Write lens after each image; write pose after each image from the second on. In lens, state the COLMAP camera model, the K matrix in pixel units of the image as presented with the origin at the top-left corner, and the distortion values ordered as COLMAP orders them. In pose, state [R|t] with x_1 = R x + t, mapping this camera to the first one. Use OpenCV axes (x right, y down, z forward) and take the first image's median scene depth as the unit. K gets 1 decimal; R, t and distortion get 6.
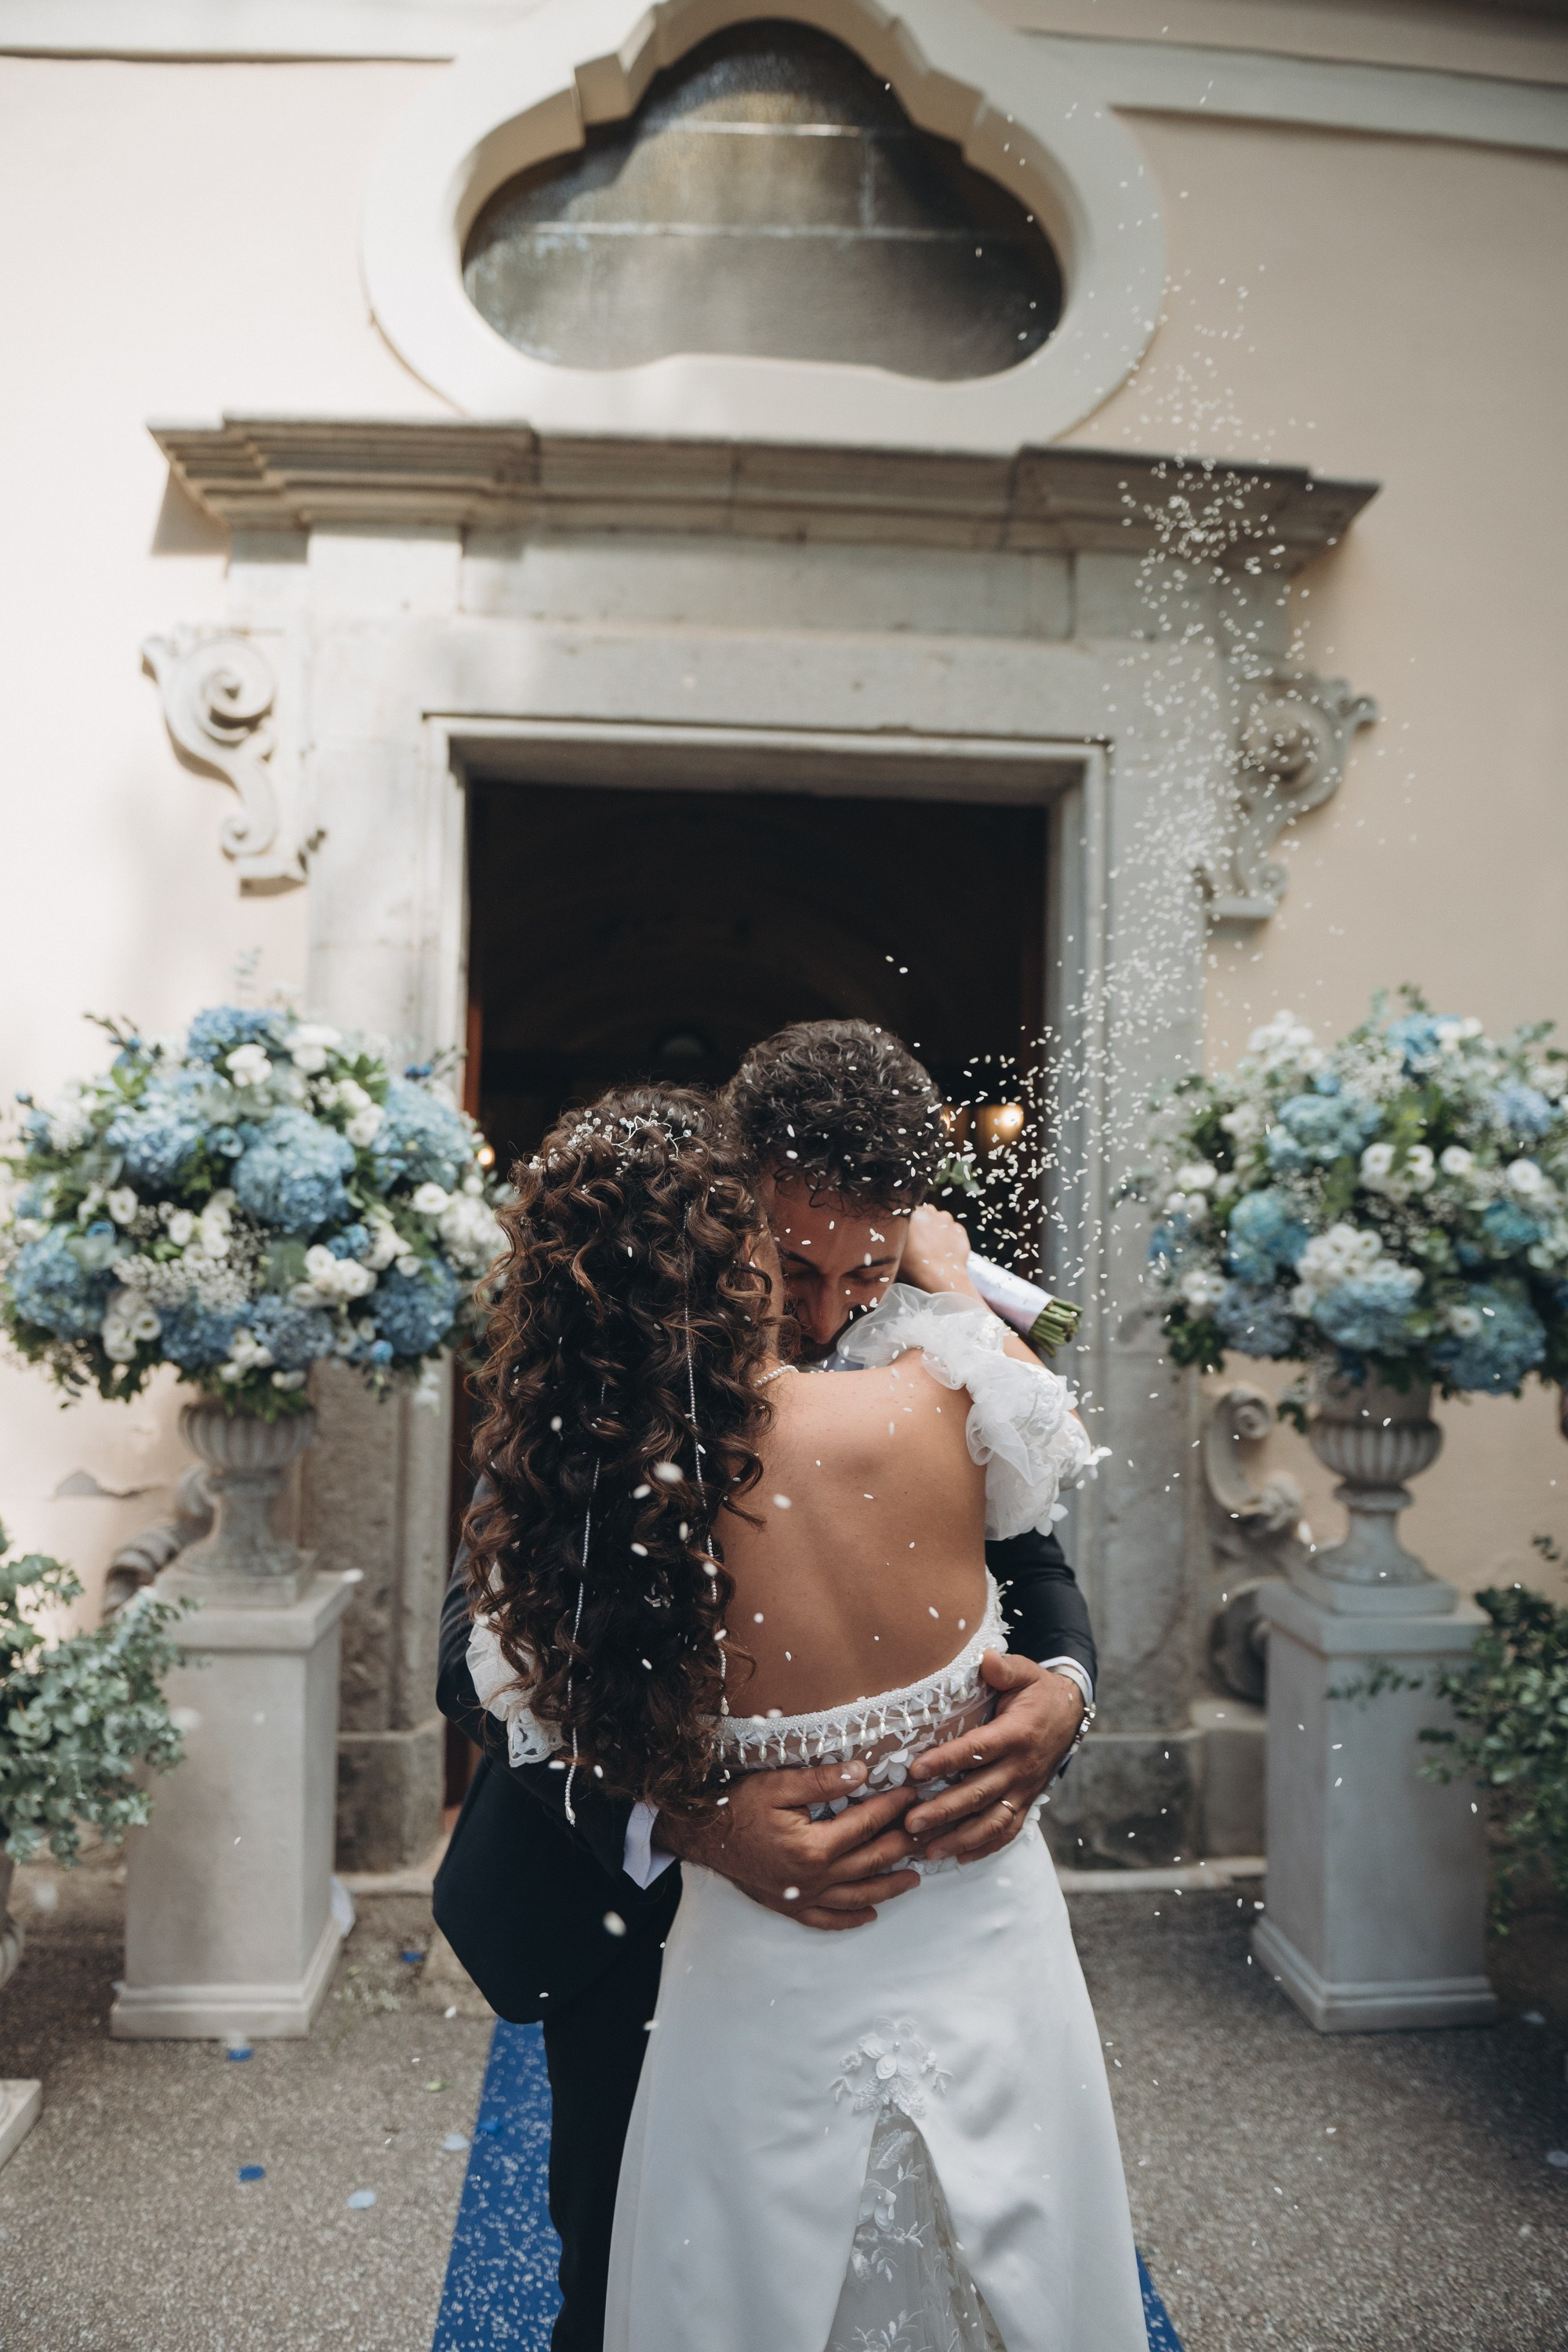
lens RADIAL K [[1642.6, 0, 784.0], [0, 1642.6, 1176.0], [0, 0, 1]] dist [-0.039015, 0.000059]
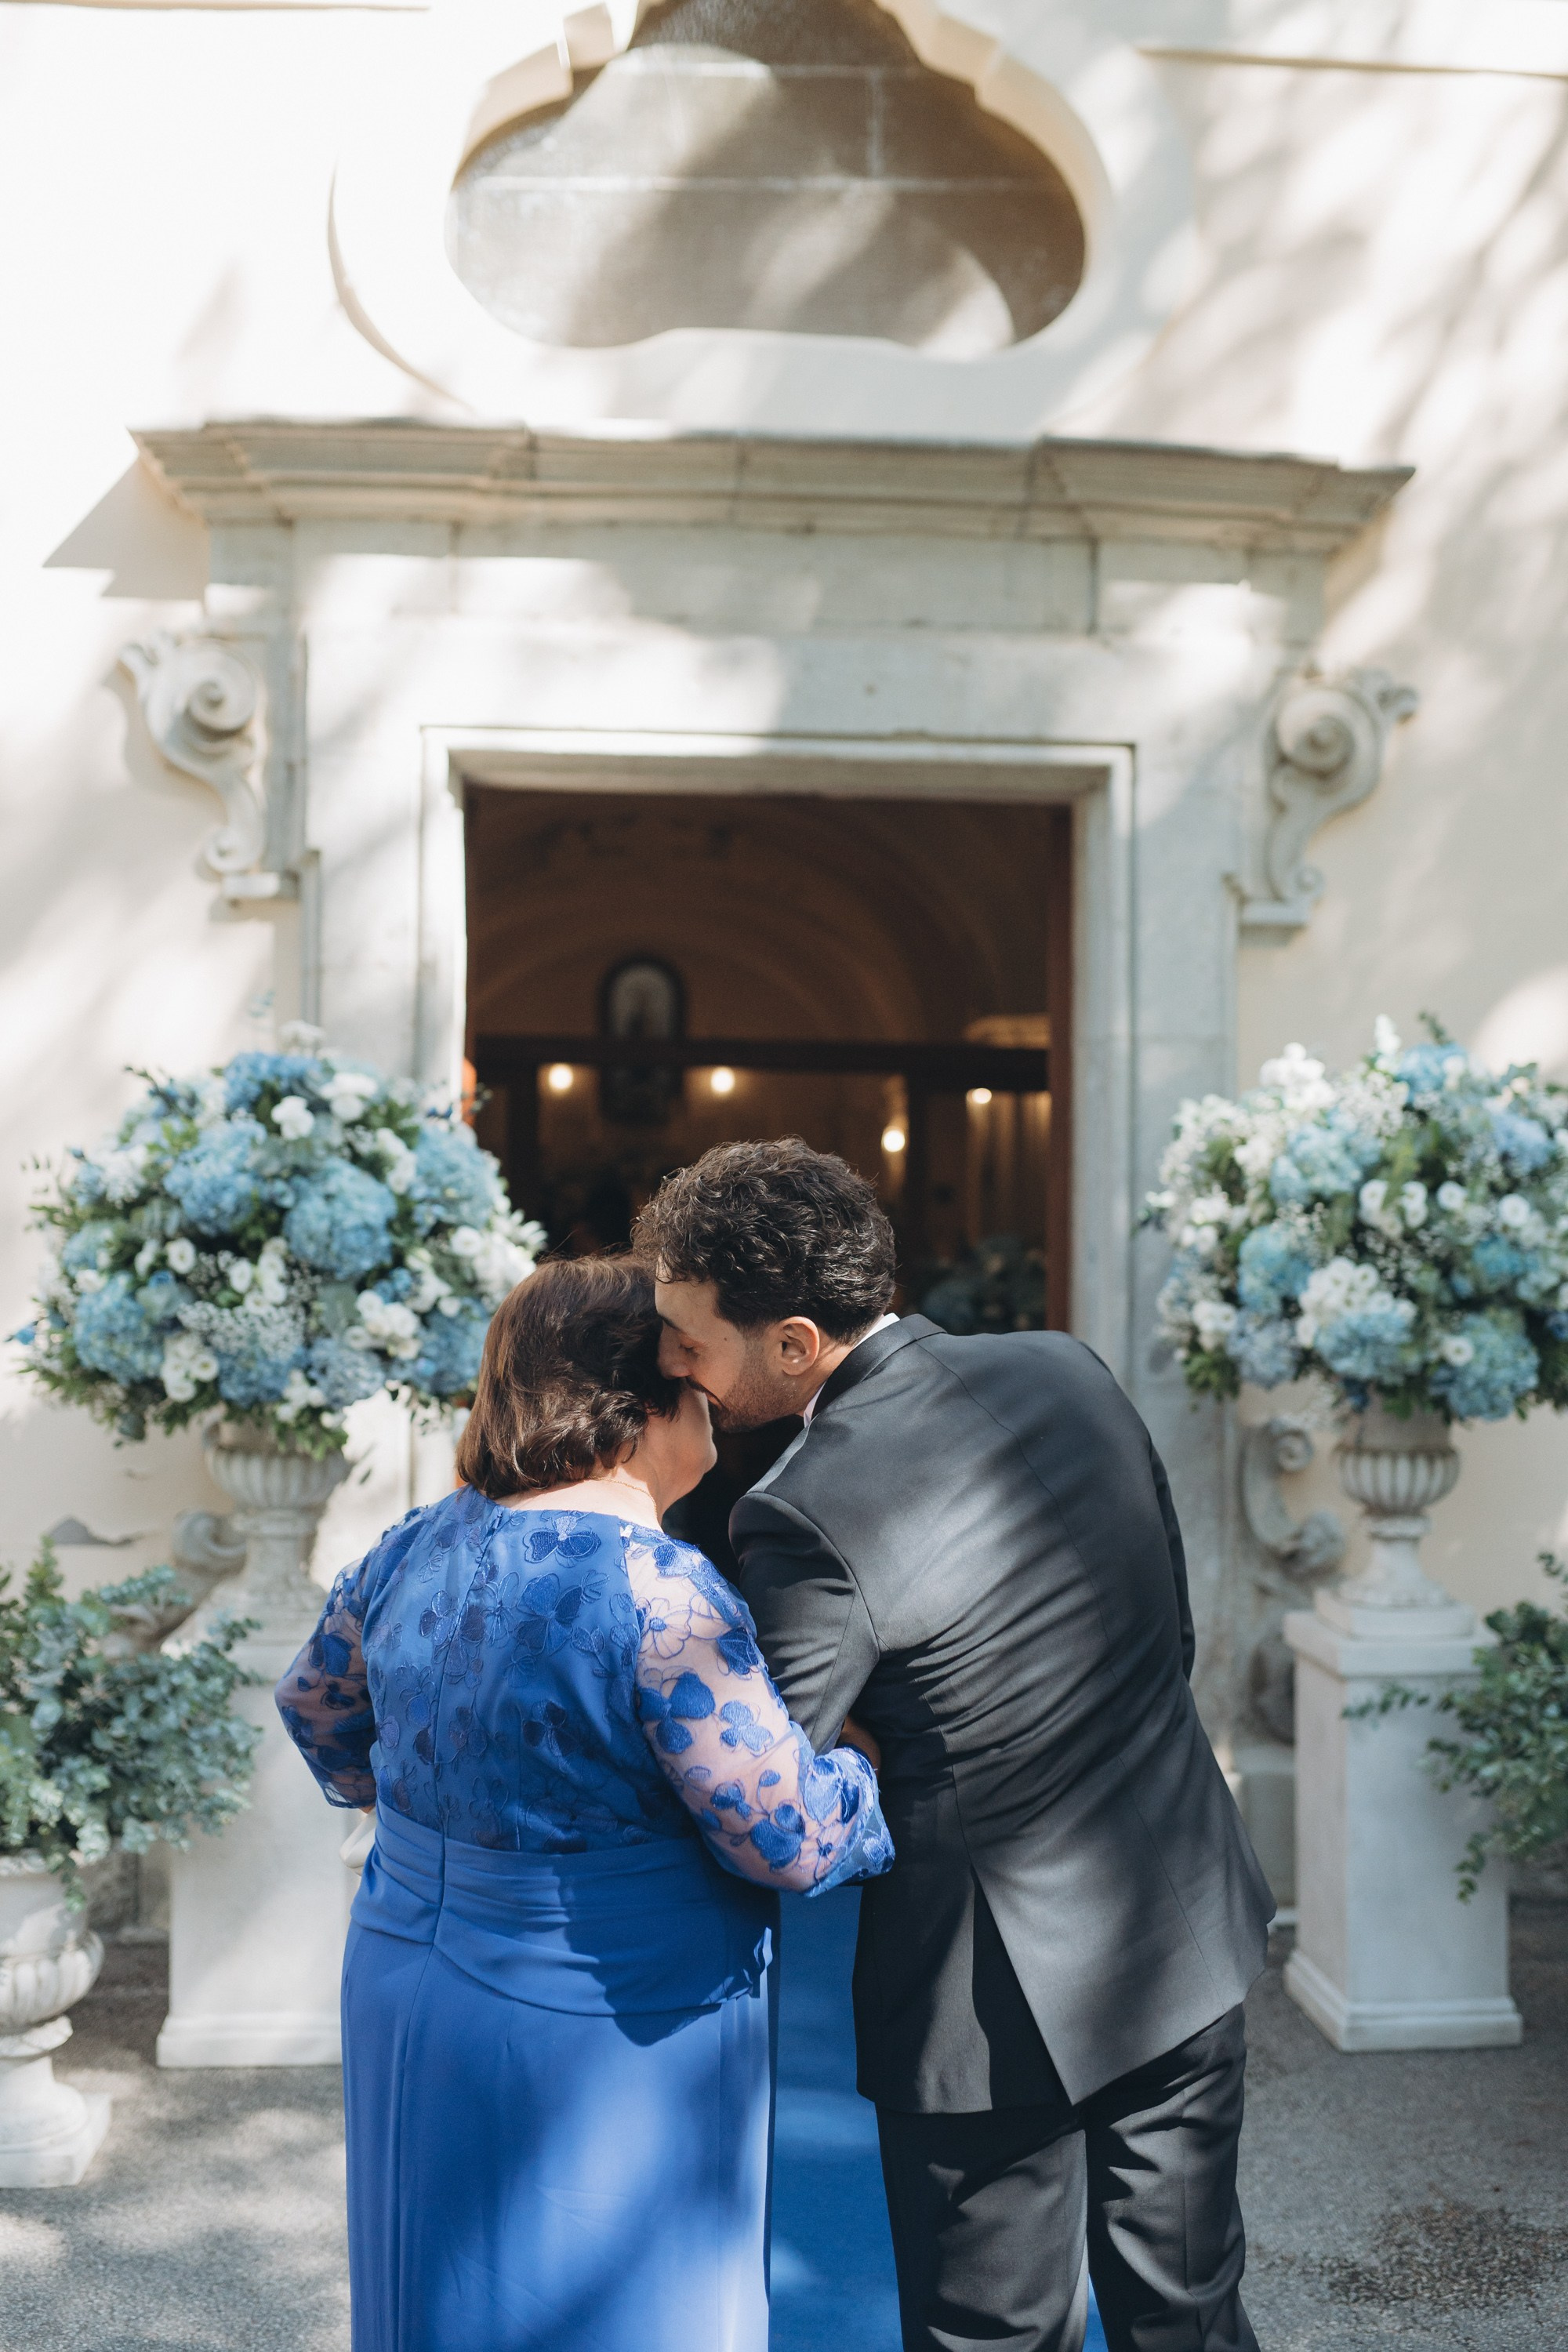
lens RADIAL K [[2291.5, 0, 784.0], [0, 2291.5, 1176.0], [0, 0, 1]] dist [-0.048321, 0.008301]
pose [[0.999908, -0.010789, 0.008262, -0.026088], [0.010642, 0.999788, 0.017643, -0.051714], [-0.008450, -0.017553, 0.999810, -0.449384]]
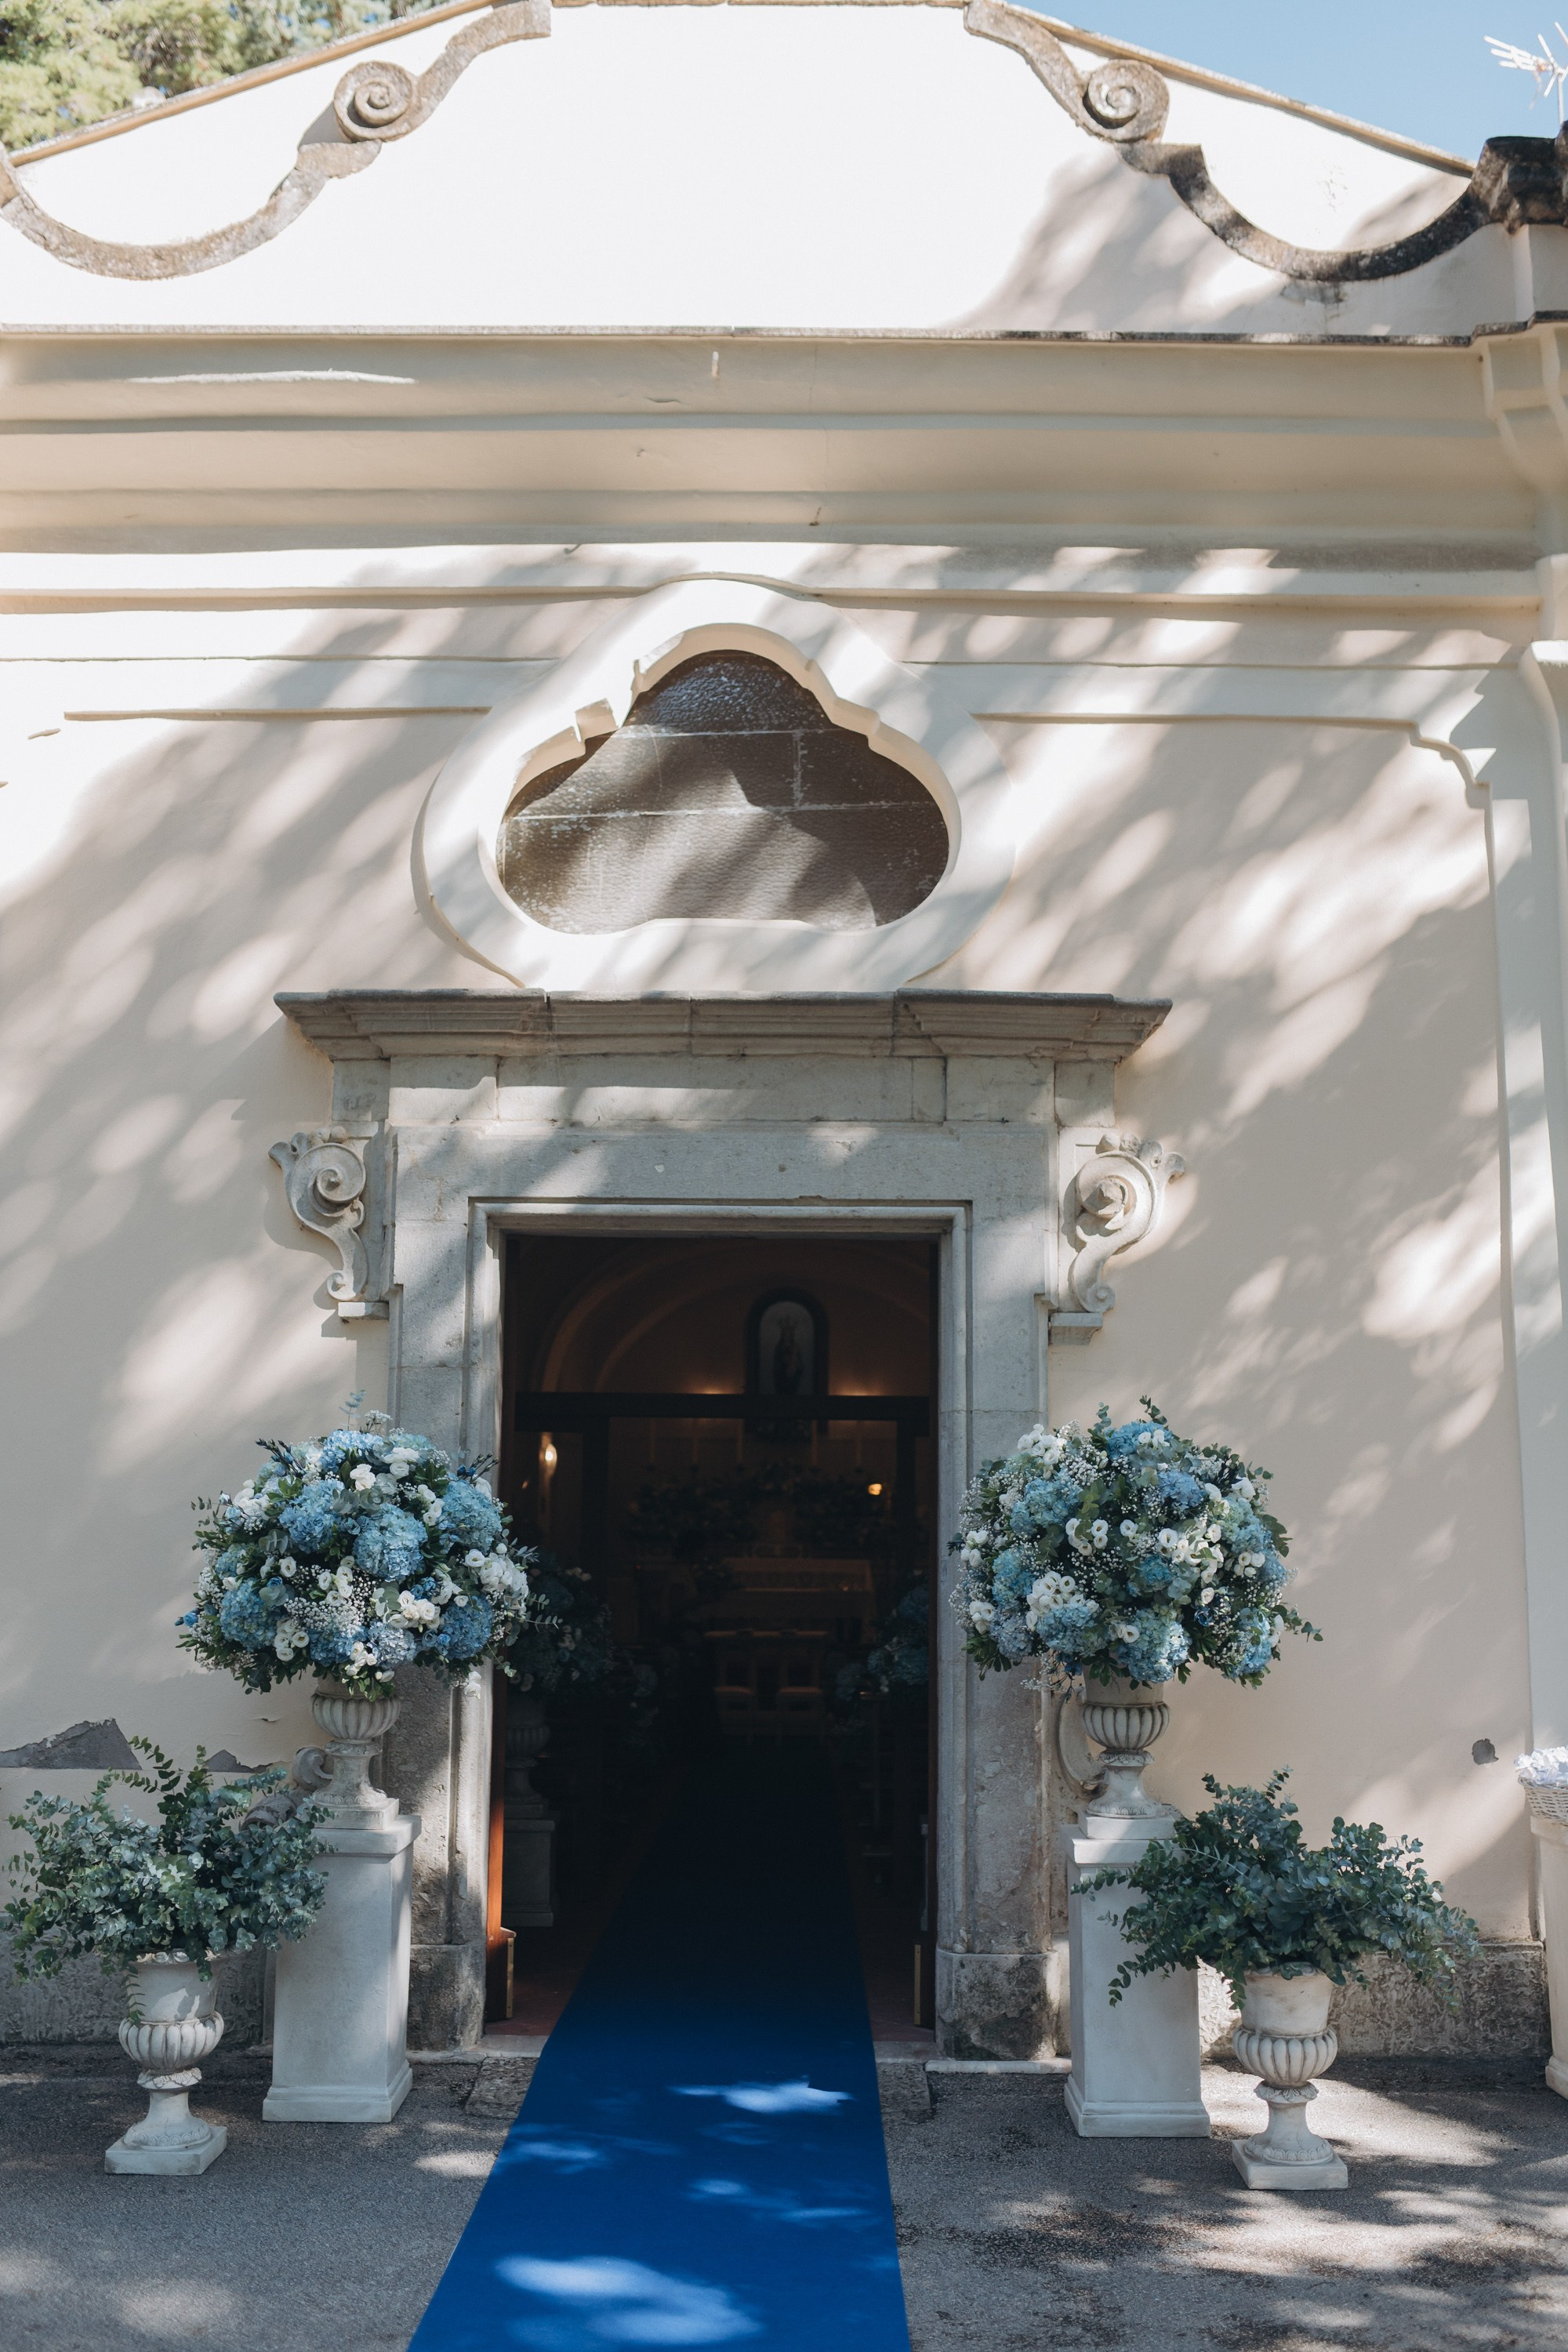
lens RADIAL K [[2341.6, 0, 784.0], [0, 2341.6, 1176.0], [0, 0, 1]] dist [-0.049510, 0.036183]
pose [[0.995943, -0.023901, -0.086752, 0.284691], [0.013953, 0.993438, -0.113520, -0.092600], [0.088896, 0.111849, 0.989741, -1.238593]]
